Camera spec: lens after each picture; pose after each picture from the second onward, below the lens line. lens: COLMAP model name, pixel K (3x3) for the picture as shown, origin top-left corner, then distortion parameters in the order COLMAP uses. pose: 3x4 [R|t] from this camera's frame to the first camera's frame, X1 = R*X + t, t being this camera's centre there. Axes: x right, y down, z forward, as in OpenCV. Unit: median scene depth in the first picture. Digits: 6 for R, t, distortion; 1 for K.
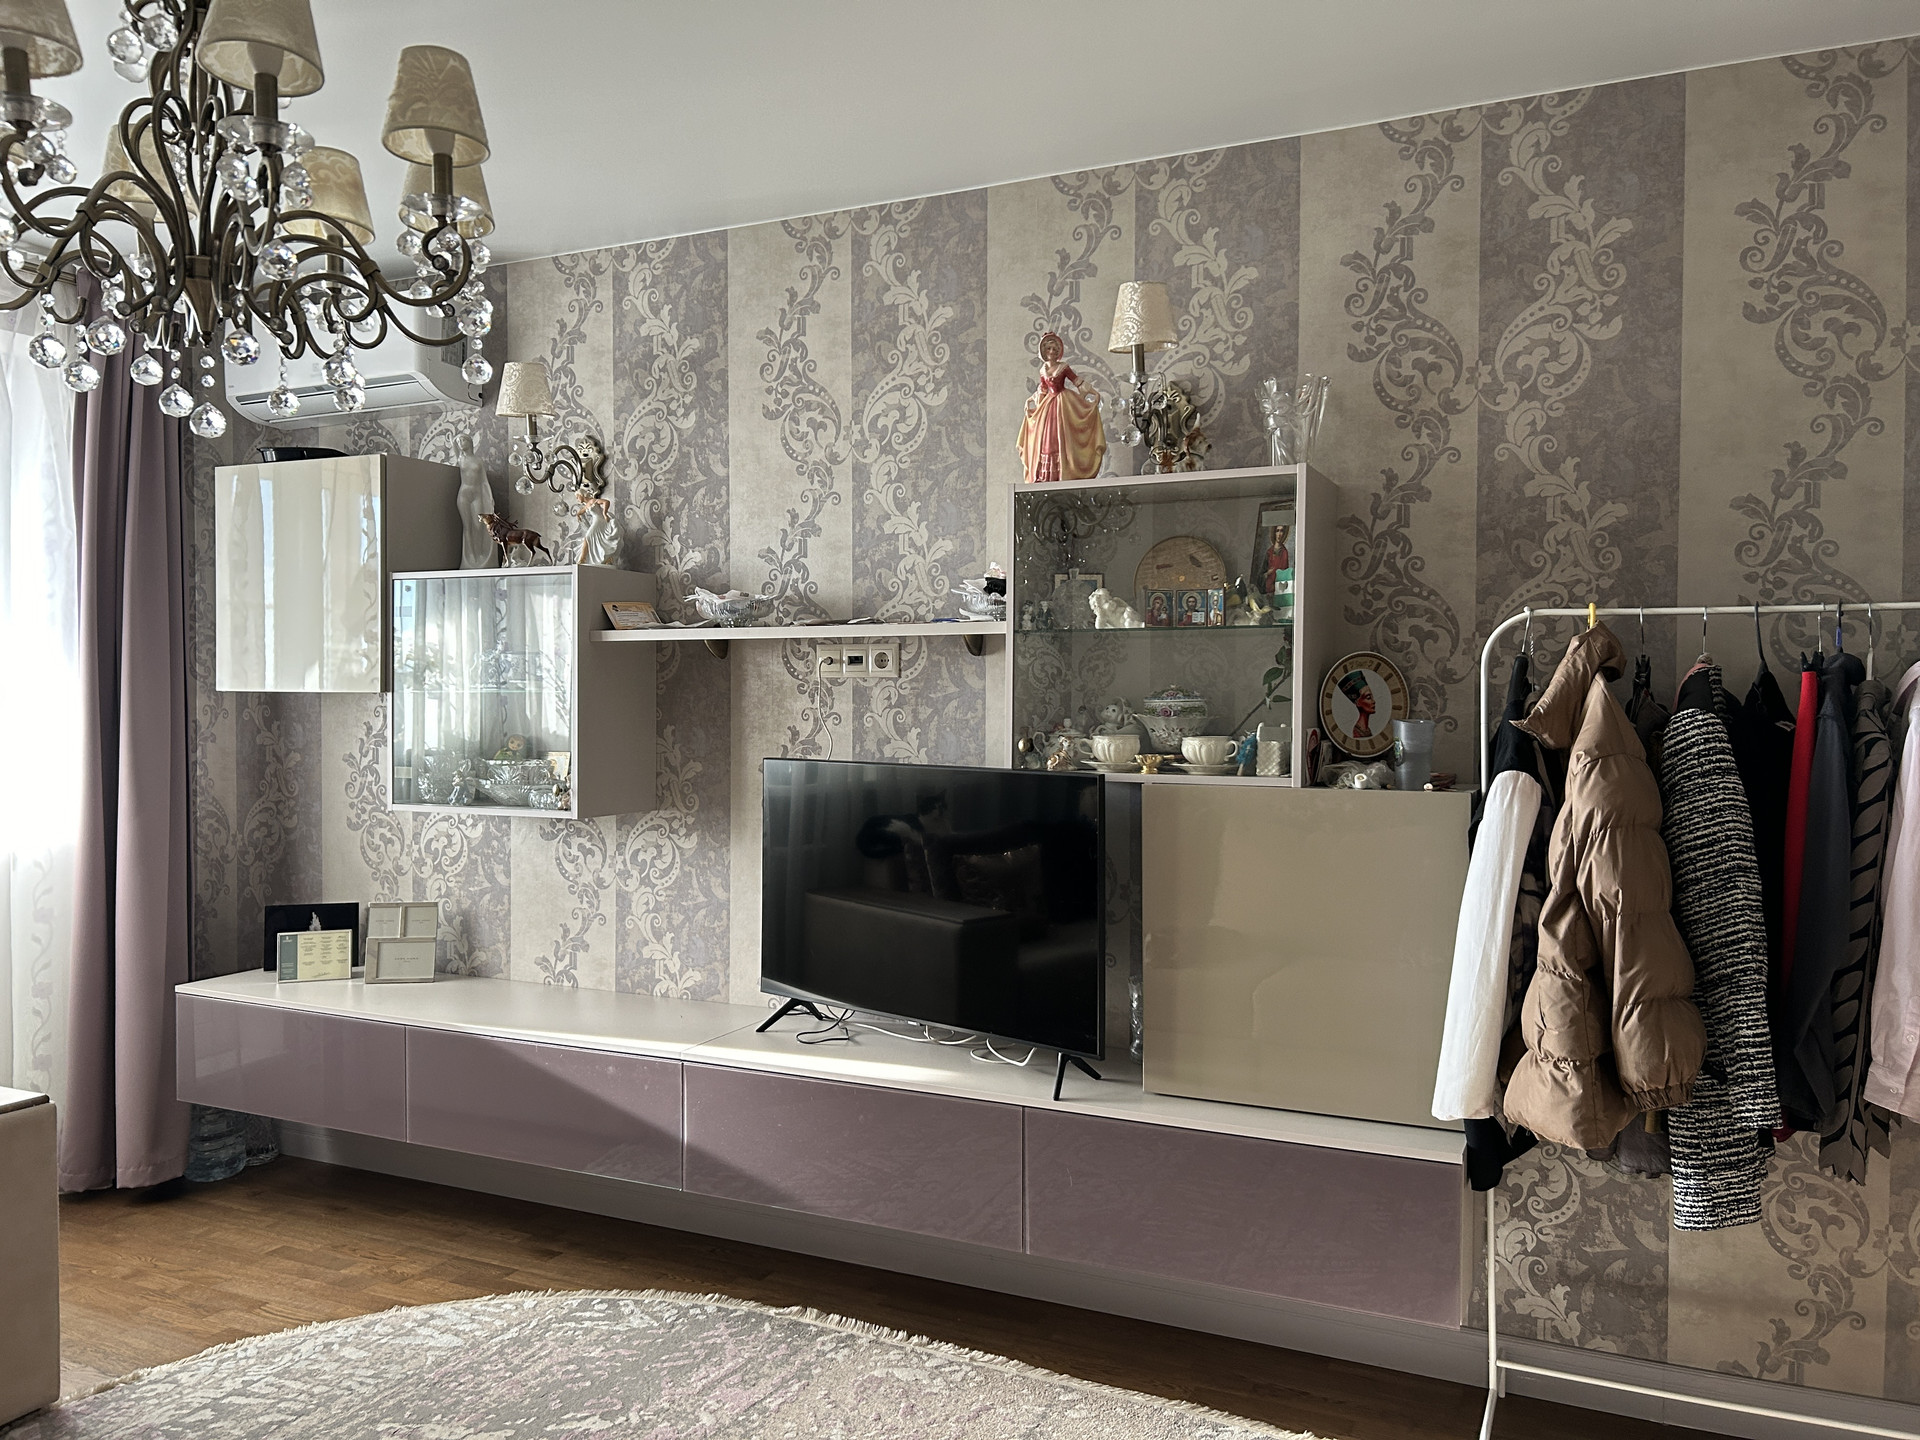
lens RADIAL K [[1433.5, 0, 960.0], [0, 1433.5, 720.0], [0, 0, 1]] dist [0.064246, -0.083136]
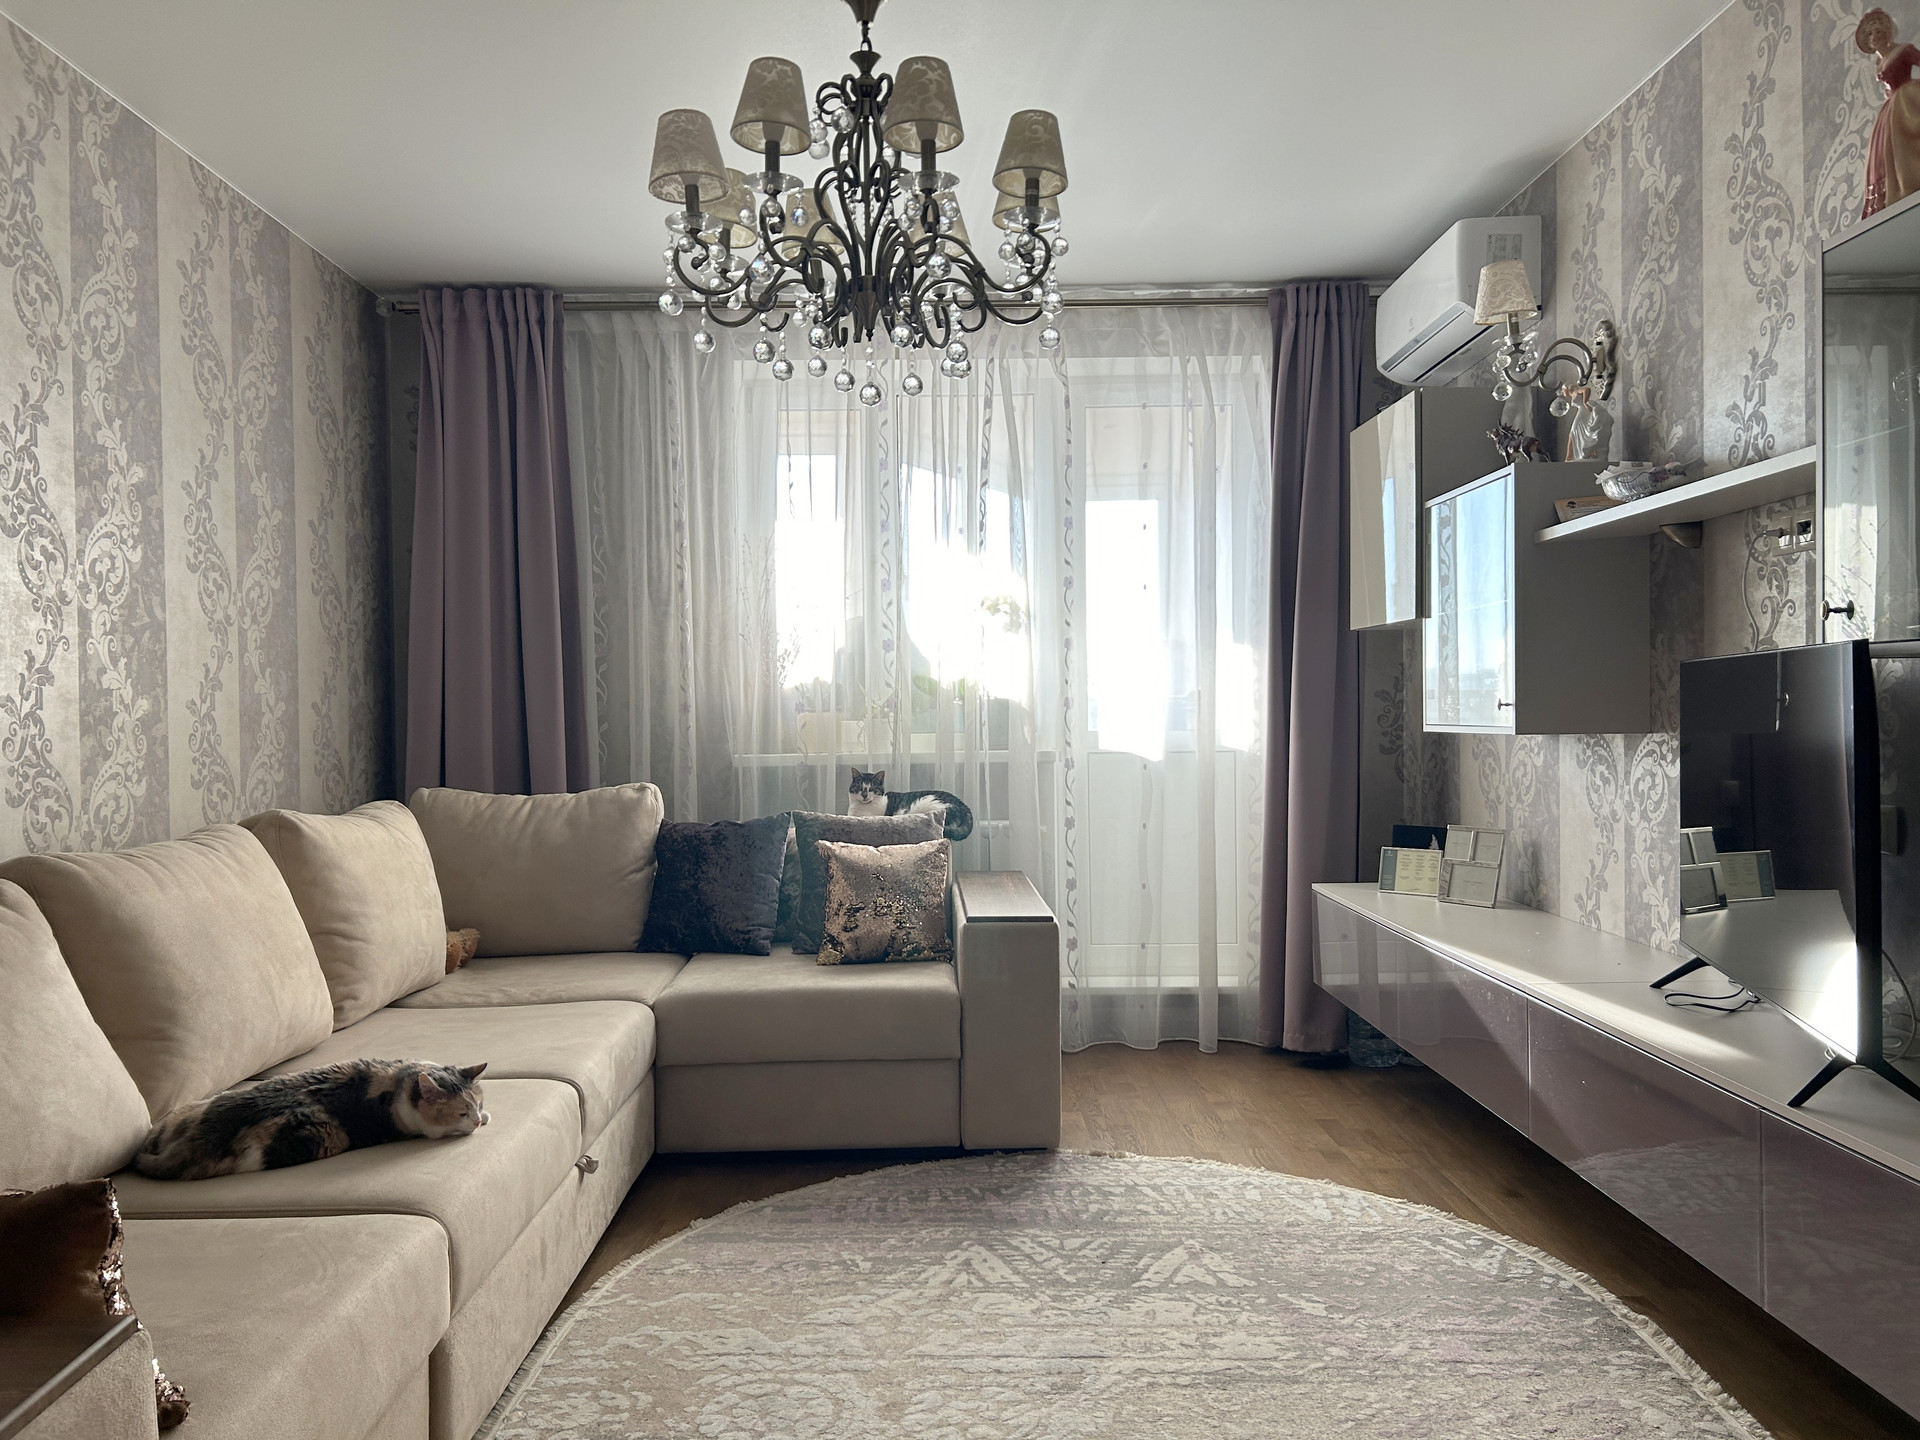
lens RADIAL K [[1433.5, 0, 960.0], [0, 1433.5, 720.0], [0, 0, 1]] dist [0.064246, -0.083136]
pose [[0.441587, -0.004255, -0.897208, 0.381758], [-0.002566, 0.999979, -0.006005, 0.060337], [0.897215, 0.004954, 0.441567, 0.237412]]
